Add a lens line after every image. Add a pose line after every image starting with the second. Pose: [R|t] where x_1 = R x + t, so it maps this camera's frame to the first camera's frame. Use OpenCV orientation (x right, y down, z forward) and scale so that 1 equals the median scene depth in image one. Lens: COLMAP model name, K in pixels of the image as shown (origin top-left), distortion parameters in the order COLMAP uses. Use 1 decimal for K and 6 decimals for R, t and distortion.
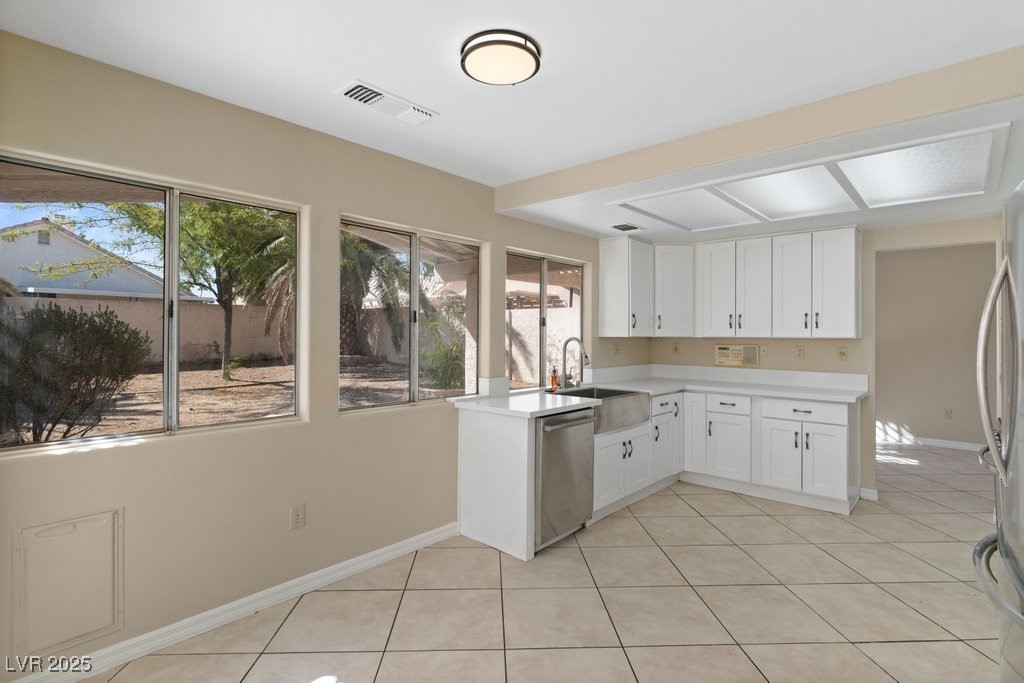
lens RADIAL K [[502.0, 0, 509.9], [0, 502.0, 338.1], [0, 0, 1]] dist [0.000566, 0.000304]
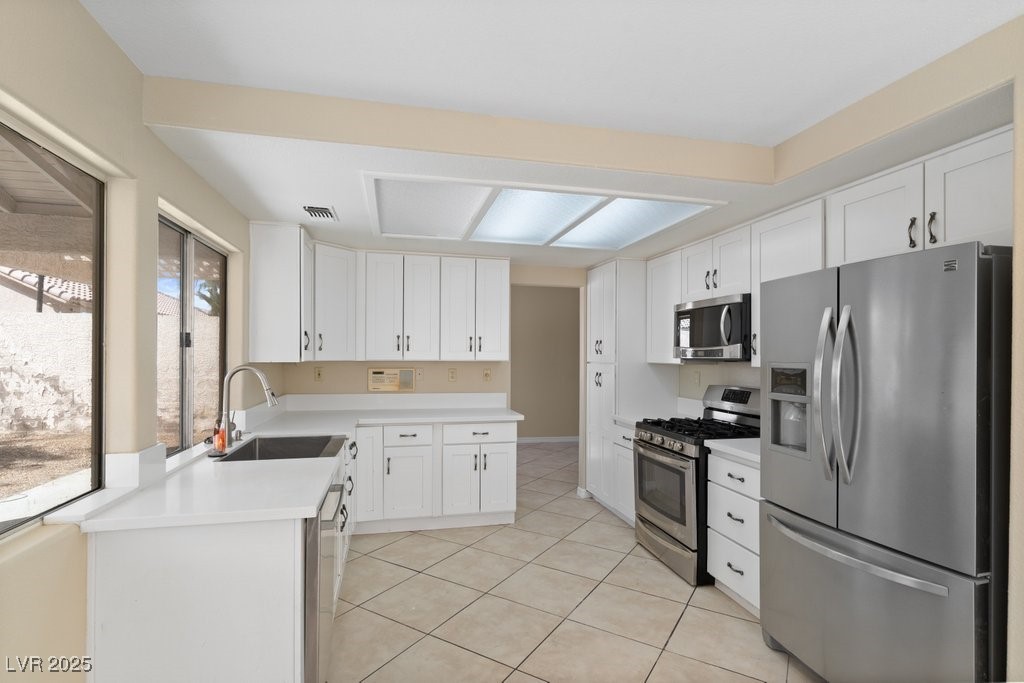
lens RADIAL K [[500.2, 0, 510.6], [0, 500.2, 359.4], [0, 0, 1]] dist [-0.000319, 0.000206]
pose [[0.572298, -0.010638, 0.819977, -0.205680], [0.002338, 0.999933, 0.011341, -0.015131], [-0.820043, -0.004573, 0.572284, 0.358389]]
